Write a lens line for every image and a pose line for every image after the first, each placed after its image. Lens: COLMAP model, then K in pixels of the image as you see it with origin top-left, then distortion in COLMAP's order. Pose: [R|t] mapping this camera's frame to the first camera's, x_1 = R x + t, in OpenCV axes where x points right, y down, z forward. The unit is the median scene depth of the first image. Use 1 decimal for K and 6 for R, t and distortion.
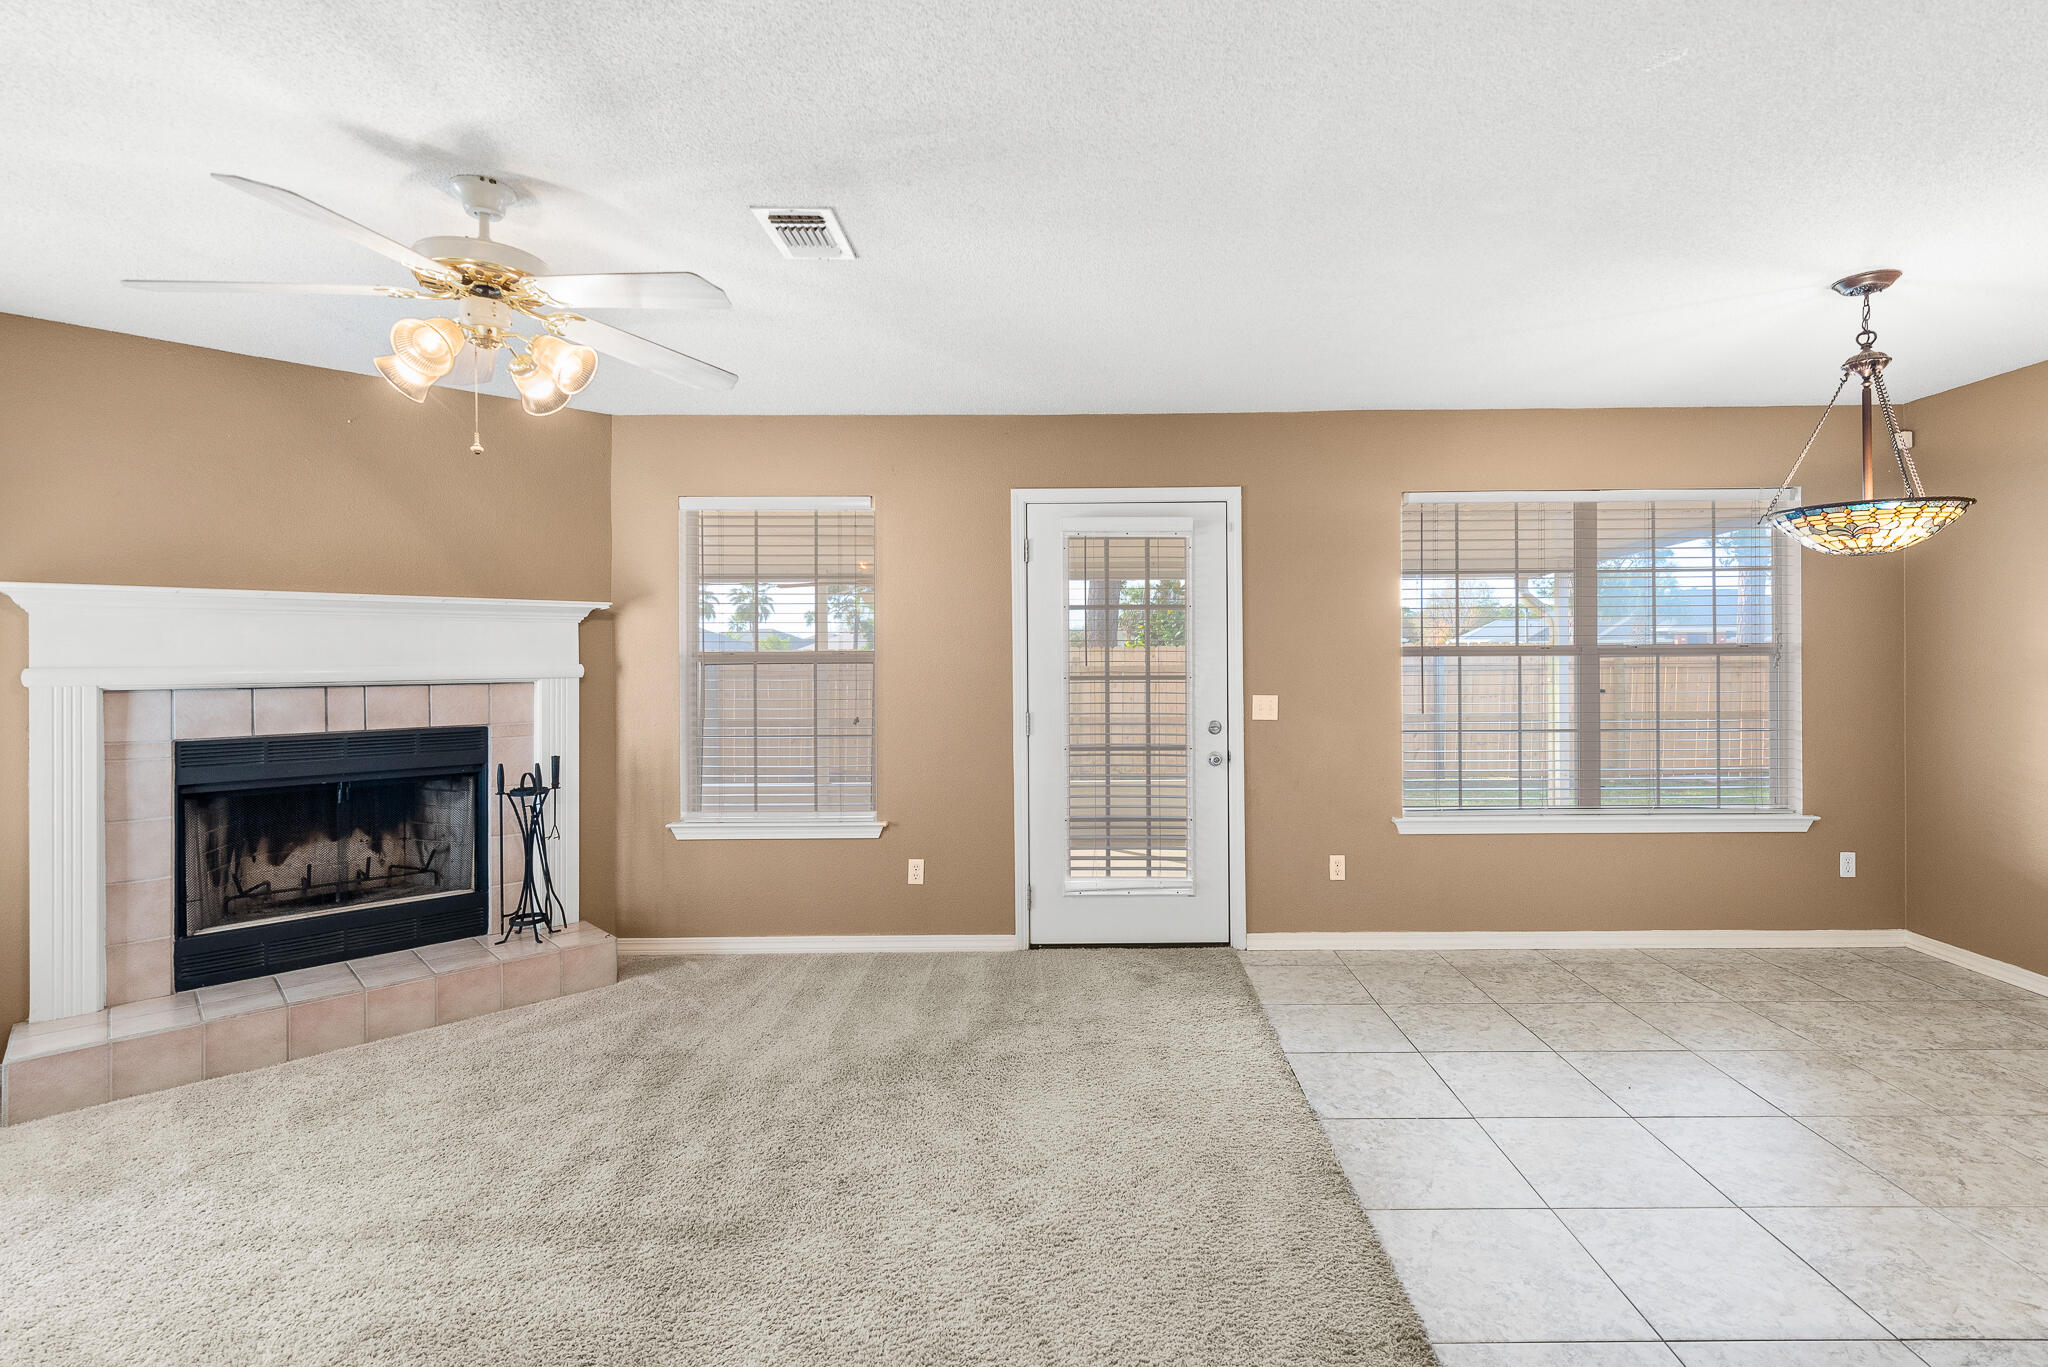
lens RADIAL K [[936.4, 0, 1060.7], [0, 936.4, 656.4], [0, 0, 1]] dist [0.013910, -0.002463]
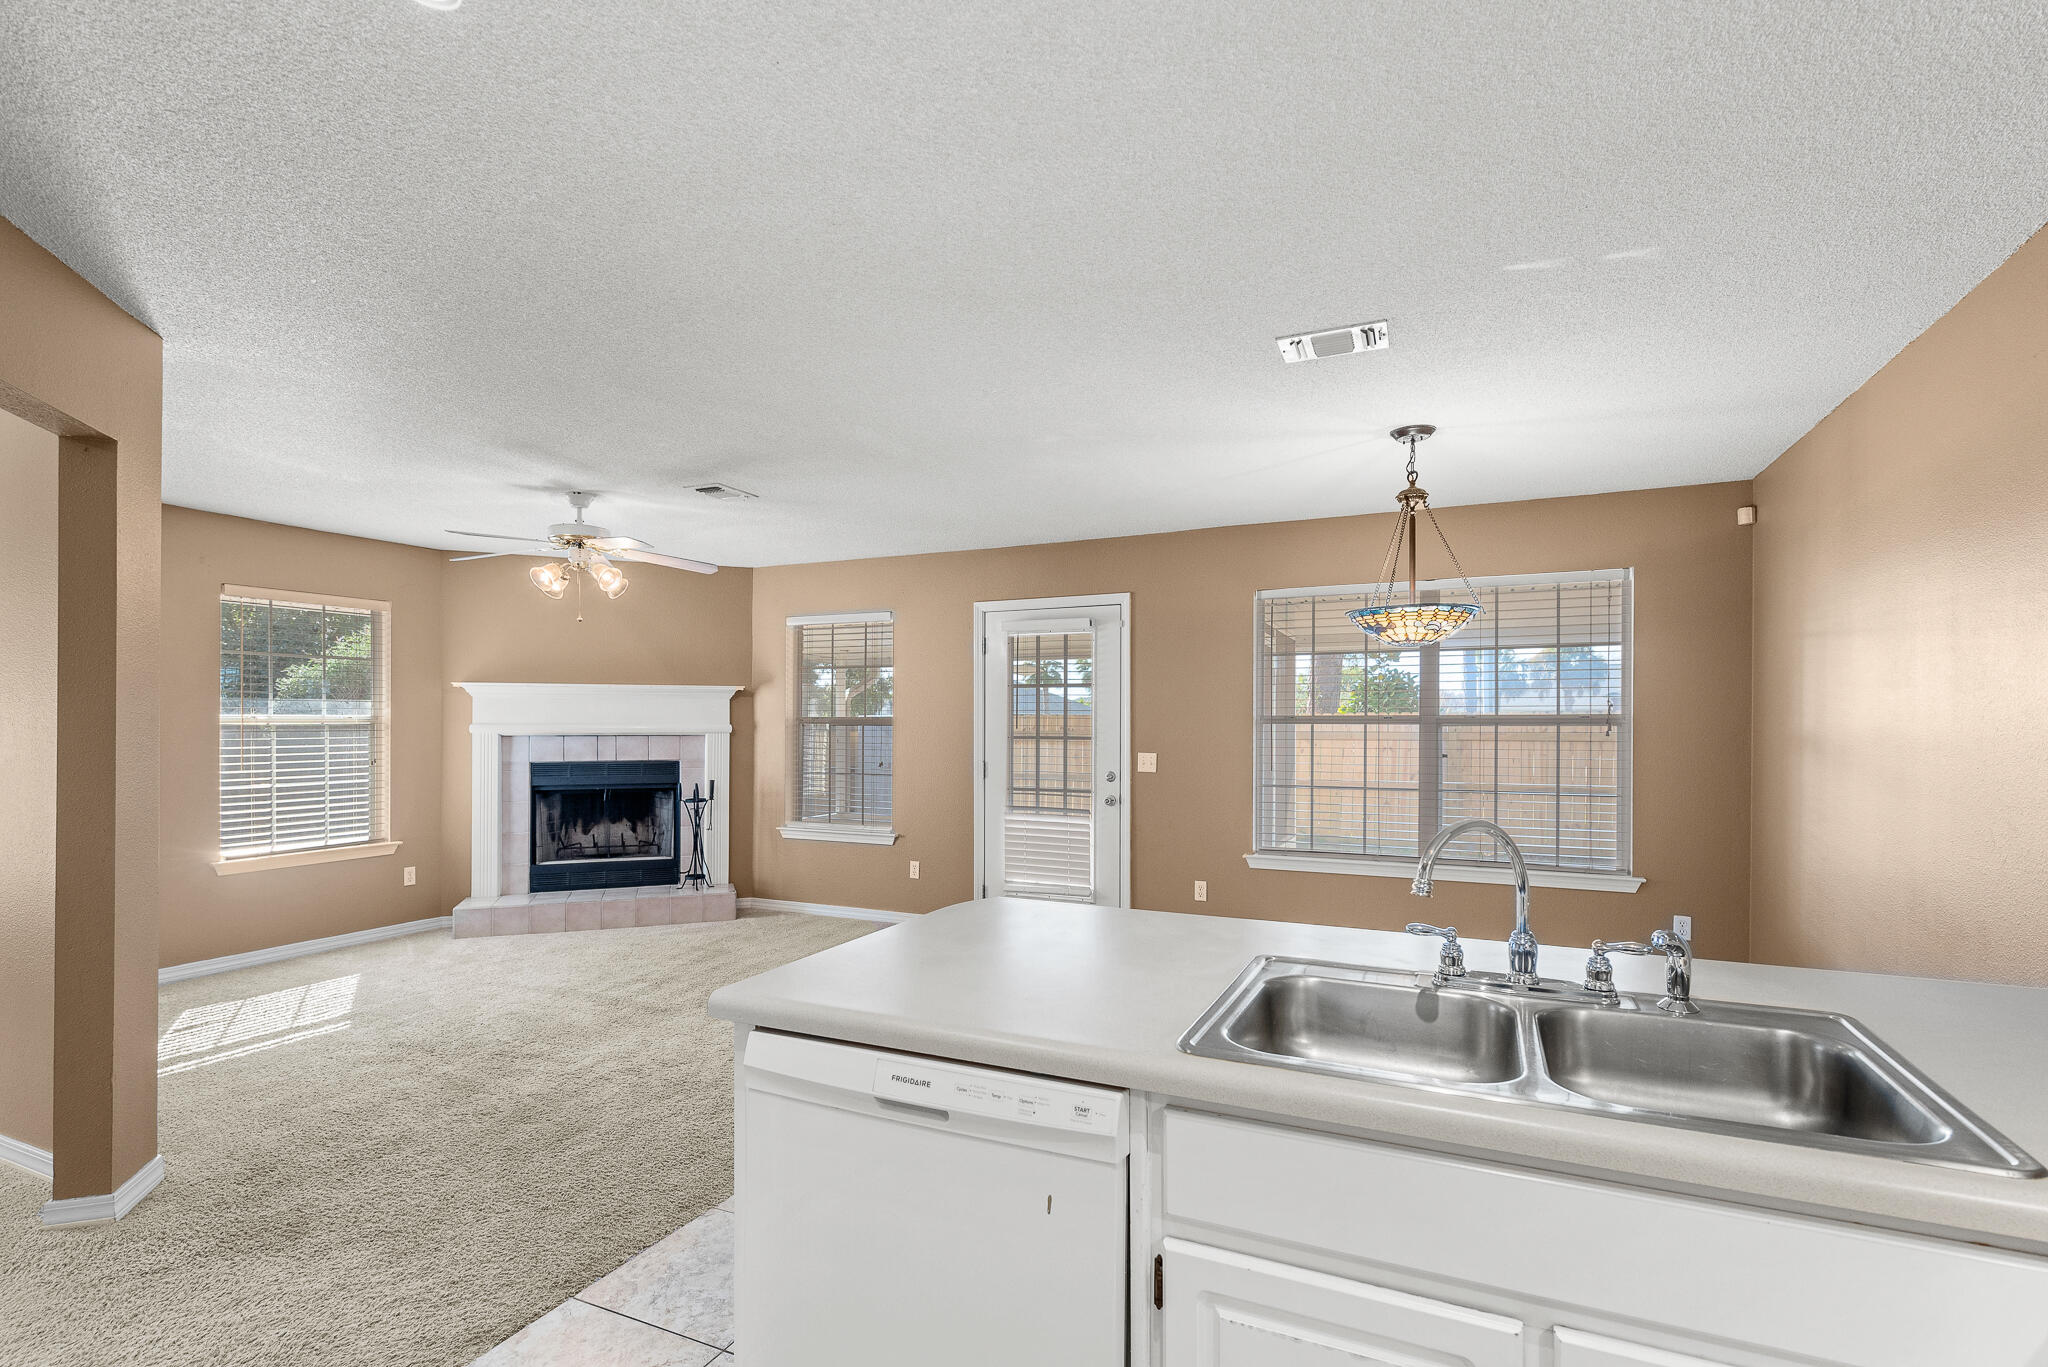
lens RADIAL K [[963.9, 0, 1020.4], [0, 963.9, 724.1], [0, 0, 1]] dist [0.015862, -0.005298]
pose [[0.902802, 0.008510, -0.429972, 0.662665], [-0.006007, 0.999956, 0.007179, -0.007167], [0.430014, -0.003899, 0.902814, -0.284246]]
